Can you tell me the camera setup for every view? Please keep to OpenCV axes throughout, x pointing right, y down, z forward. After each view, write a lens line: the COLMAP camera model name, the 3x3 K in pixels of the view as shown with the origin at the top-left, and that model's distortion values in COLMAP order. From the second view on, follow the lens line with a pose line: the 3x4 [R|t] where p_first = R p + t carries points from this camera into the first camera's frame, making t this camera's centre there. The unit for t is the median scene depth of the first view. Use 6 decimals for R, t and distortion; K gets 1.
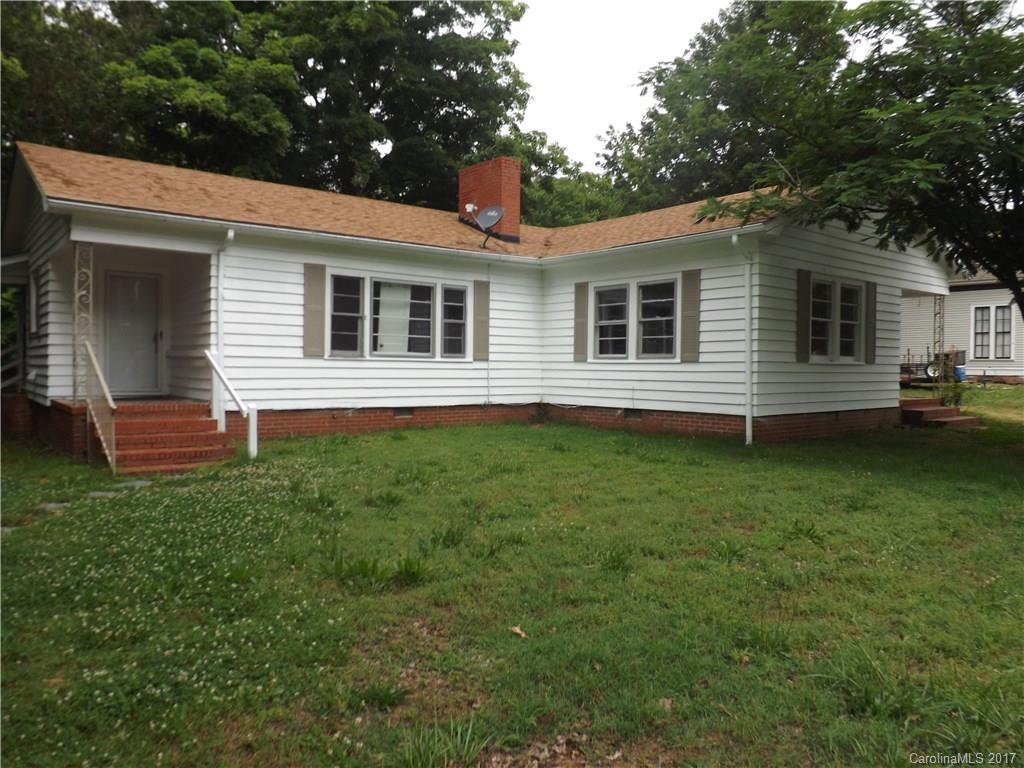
lens RADIAL K [[753.2, 0, 512.0], [0, 753.2, 384.0], [0, 0, 1]] dist [-0.049769, 0.011062]
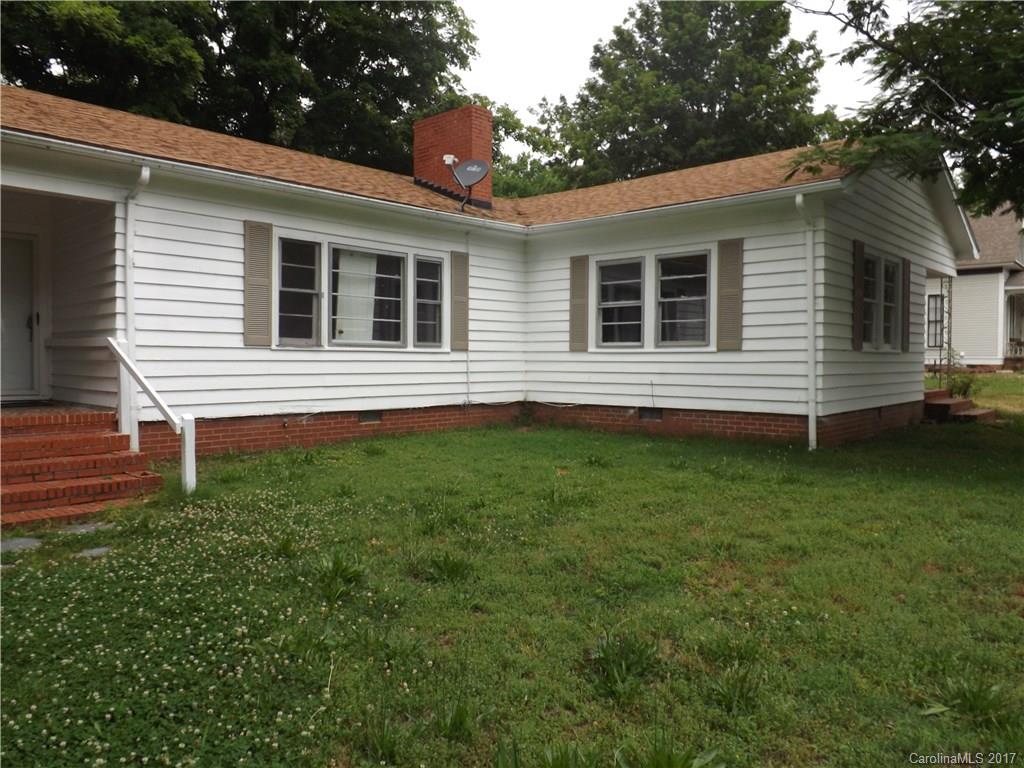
lens RADIAL K [[753.2, 0, 512.0], [0, 753.2, 384.0], [0, 0, 1]] dist [-0.049769, 0.011062]
pose [[0.989000, -0.011636, 0.147460, -0.111726], [0.010022, 0.999882, 0.011680, -0.004373], [-0.147579, -0.010073, 0.988999, 0.201294]]
